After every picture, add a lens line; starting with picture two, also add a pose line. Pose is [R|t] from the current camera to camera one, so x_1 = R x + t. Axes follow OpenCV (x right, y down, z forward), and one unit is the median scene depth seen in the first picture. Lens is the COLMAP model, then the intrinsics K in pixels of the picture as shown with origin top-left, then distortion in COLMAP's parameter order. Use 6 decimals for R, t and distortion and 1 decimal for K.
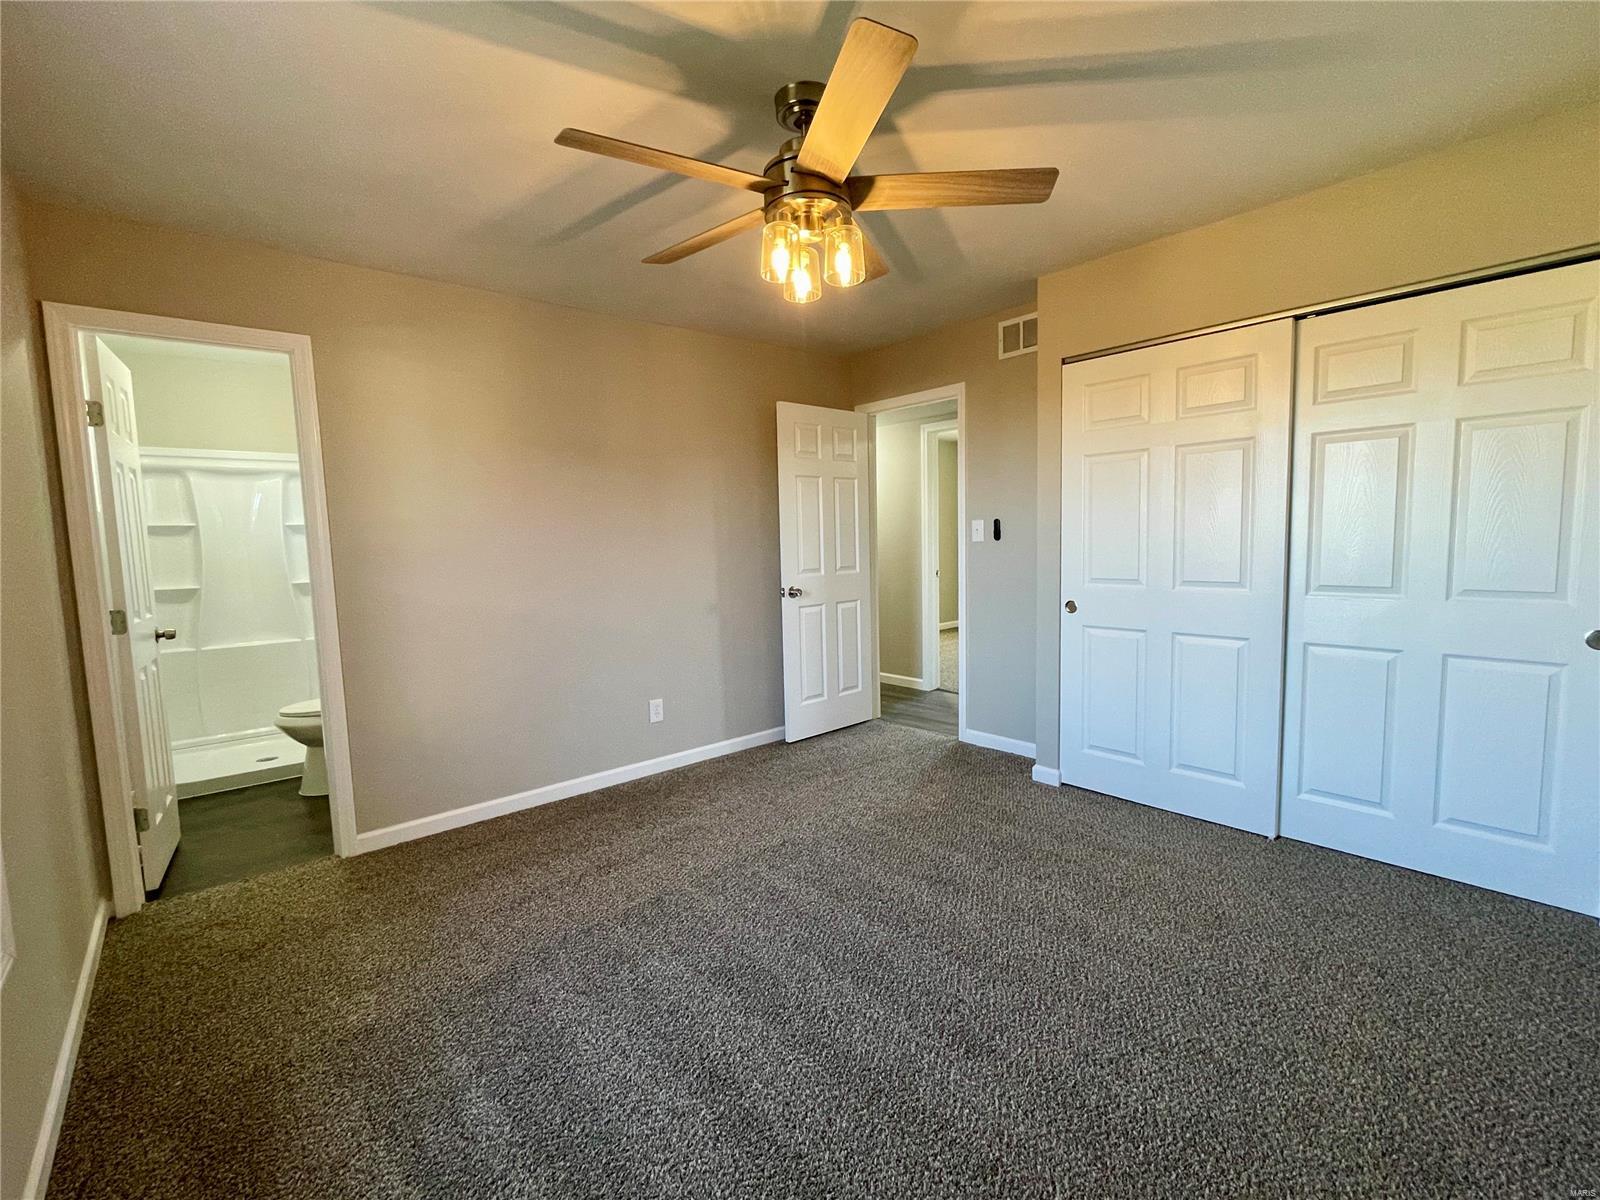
lens RADIAL K [[655.2, 0, 790.5], [0, 655.2, 594.6], [0, 0, 1]] dist [0.000724, 0.000111]
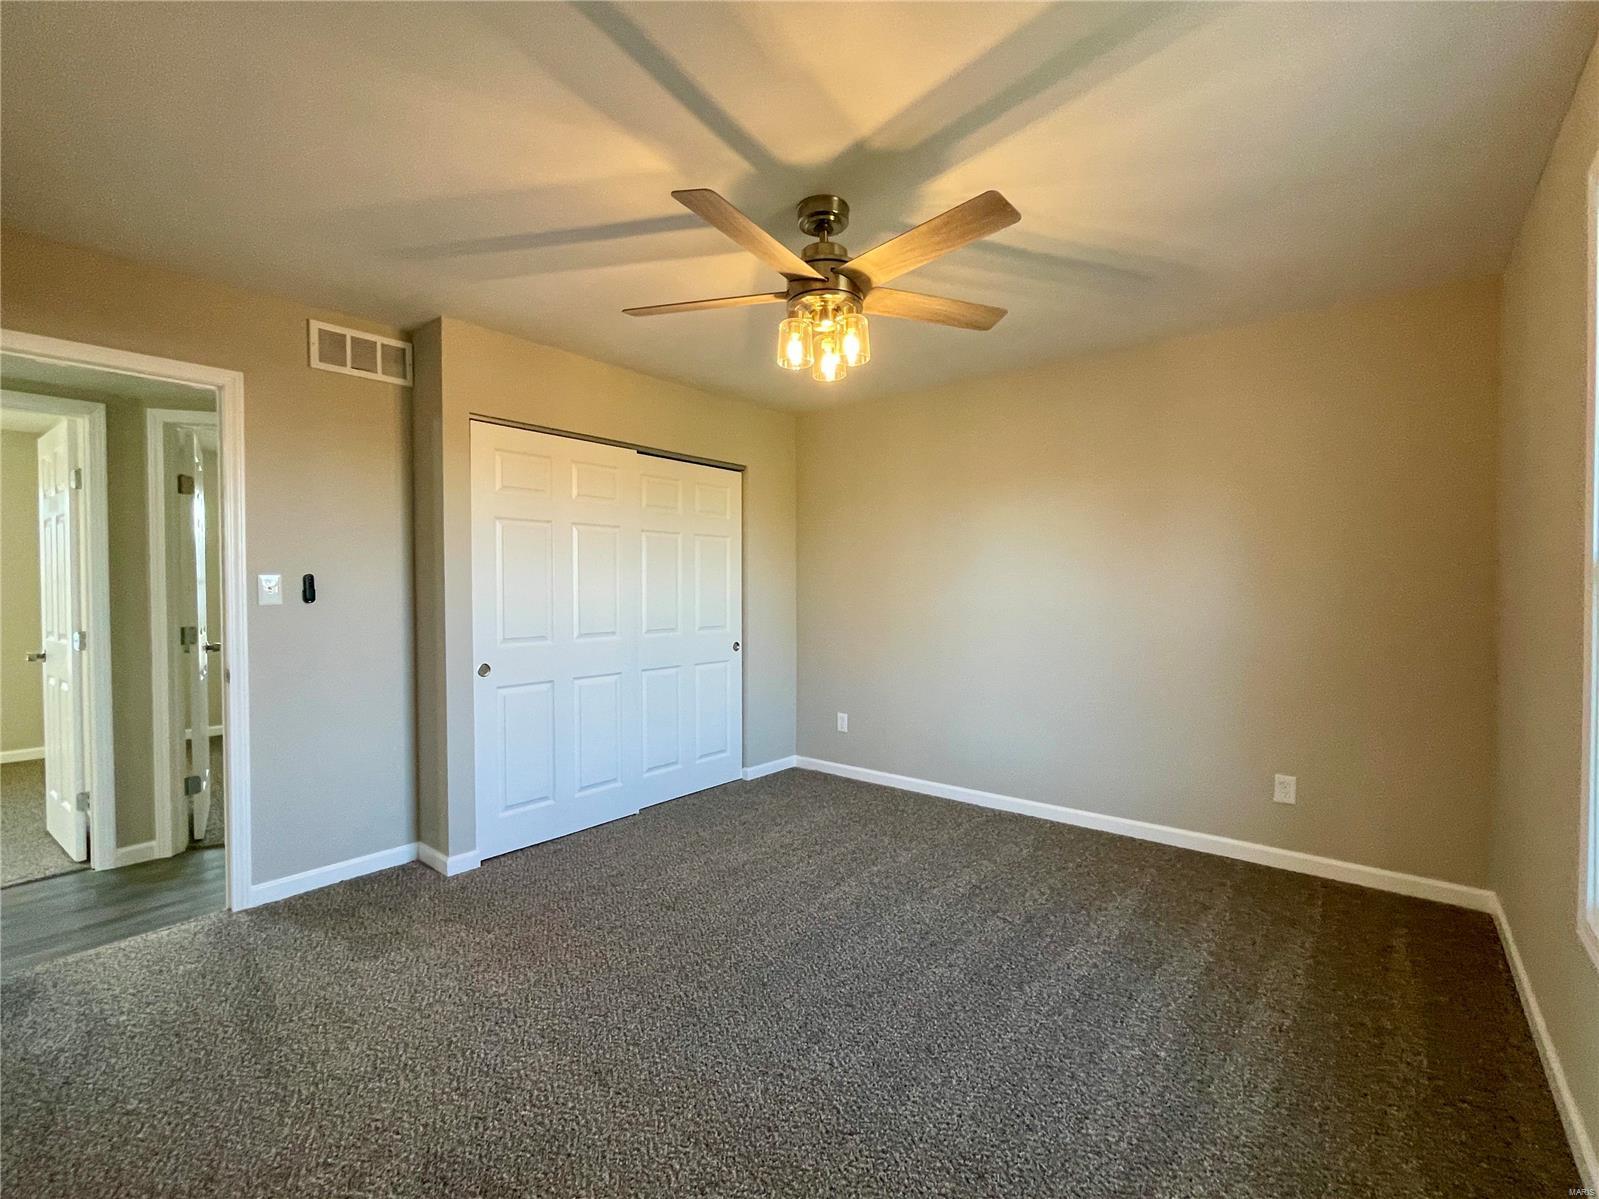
lens RADIAL K [[642.9, 0, 798.7], [0, 642.9, 600.0], [0, 0, 1]] dist [-0.001171, -0.000100]
pose [[-0.067091, 0.000456, 0.997747, -0.825316], [0.089901, 0.995935, 0.005590, -0.072703], [-0.993688, 0.090073, -0.066859, 0.902782]]
